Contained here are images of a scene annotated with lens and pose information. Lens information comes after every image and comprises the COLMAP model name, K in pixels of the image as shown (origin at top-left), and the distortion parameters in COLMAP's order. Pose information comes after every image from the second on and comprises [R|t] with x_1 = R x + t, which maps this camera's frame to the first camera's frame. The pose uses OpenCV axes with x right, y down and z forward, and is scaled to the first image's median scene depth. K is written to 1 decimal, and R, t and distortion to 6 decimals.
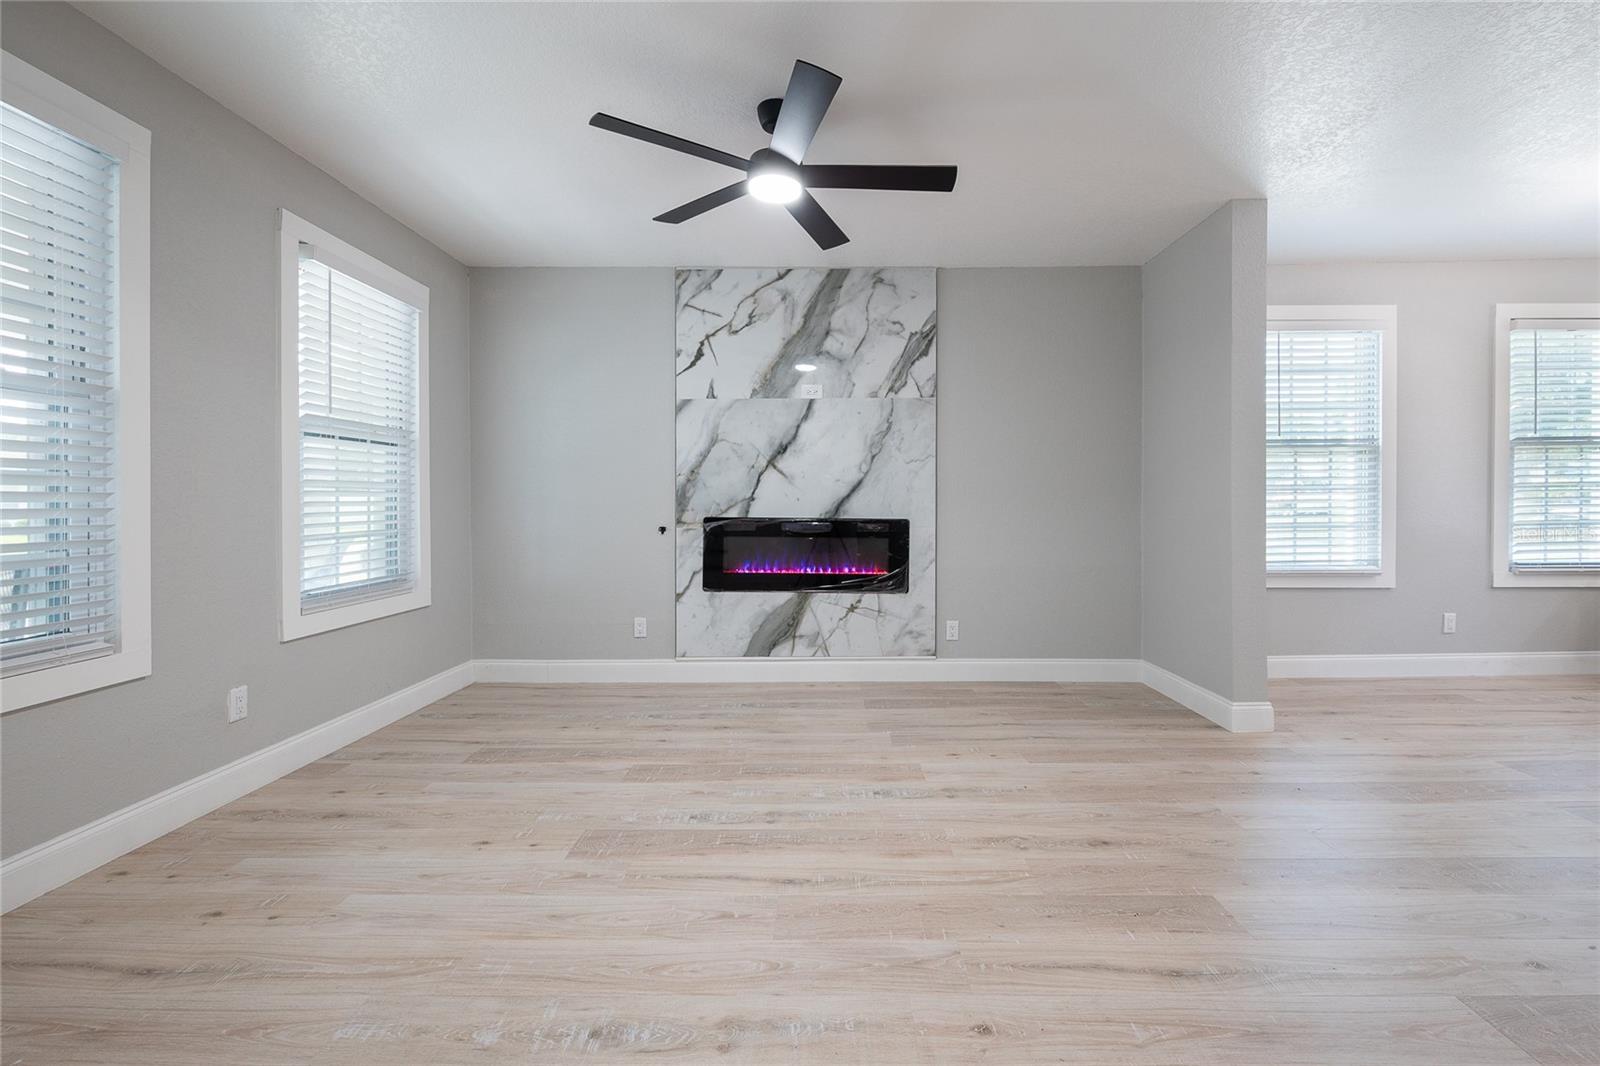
lens RADIAL K [[645.2, 0, 831.1], [0, 645.2, 507.9], [0, 0, 1]] dist [-0.010382, 0.001750]
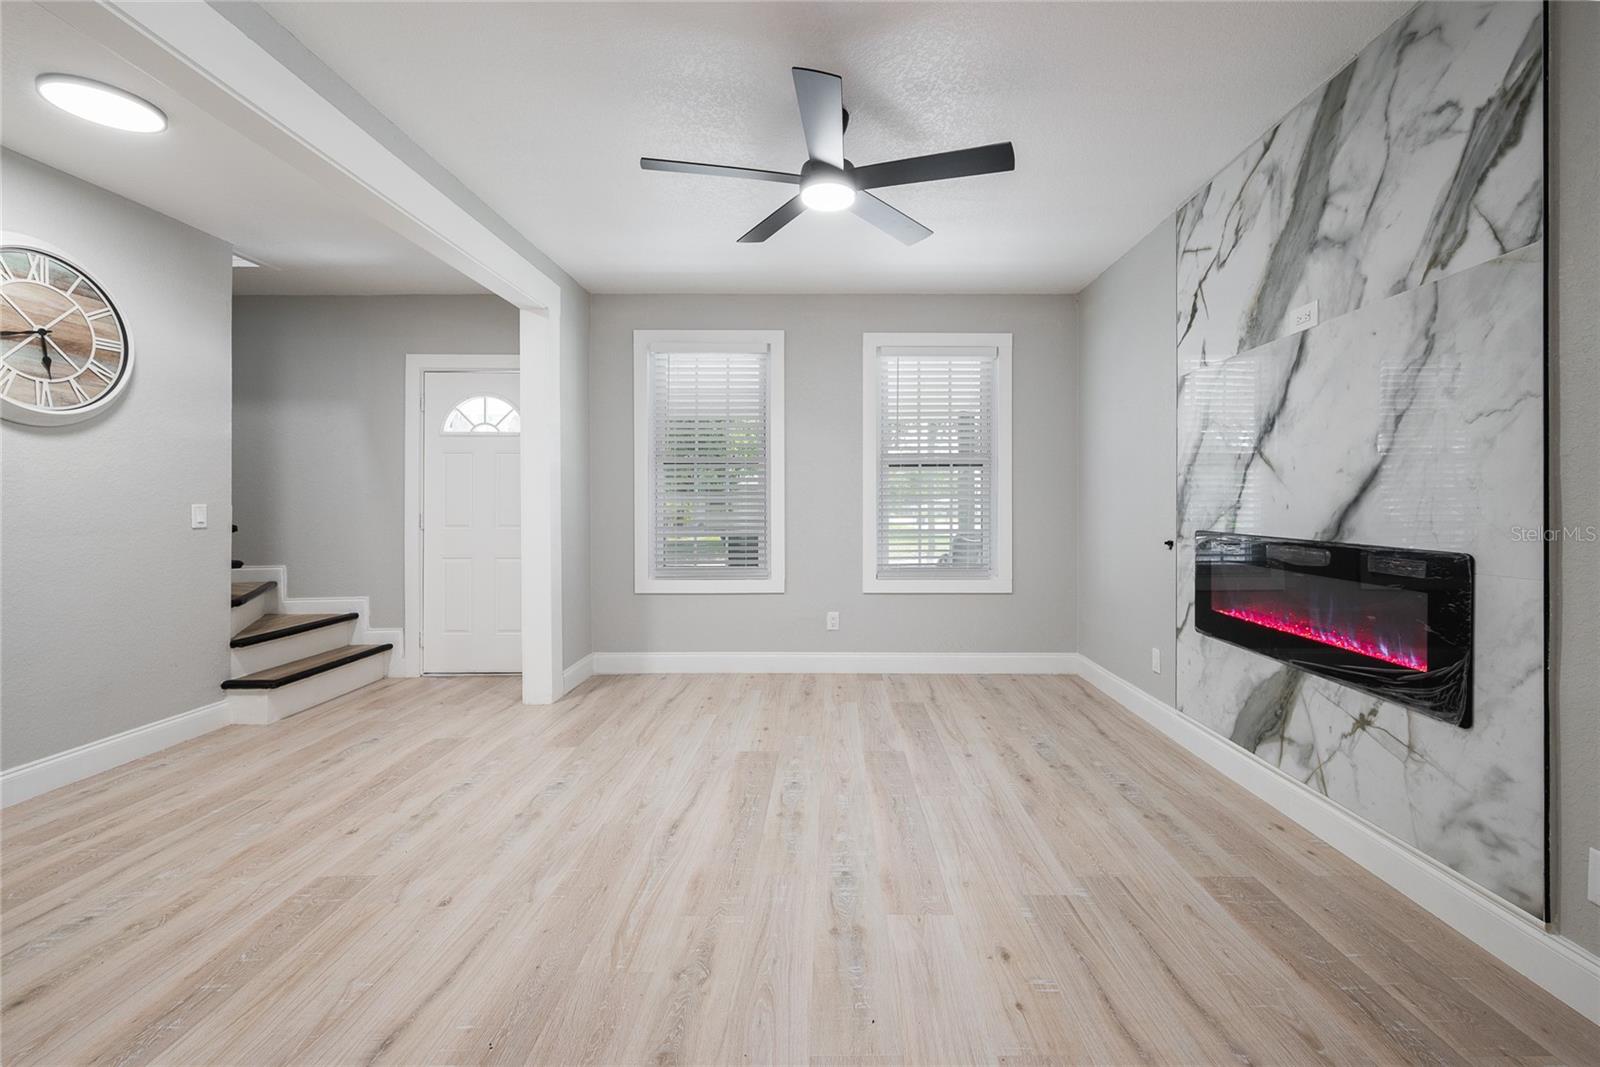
lens RADIAL K [[645.2, 0, 844.3], [0, 645.2, 501.7], [0, 0, 1]] dist [-0.010382, 0.001750]
pose [[0.028420, -0.004638, -0.999585, 0.525097], [-0.005568, 0.999973, -0.004798, -0.012654], [0.999581, 0.005702, 0.028393, 0.578098]]
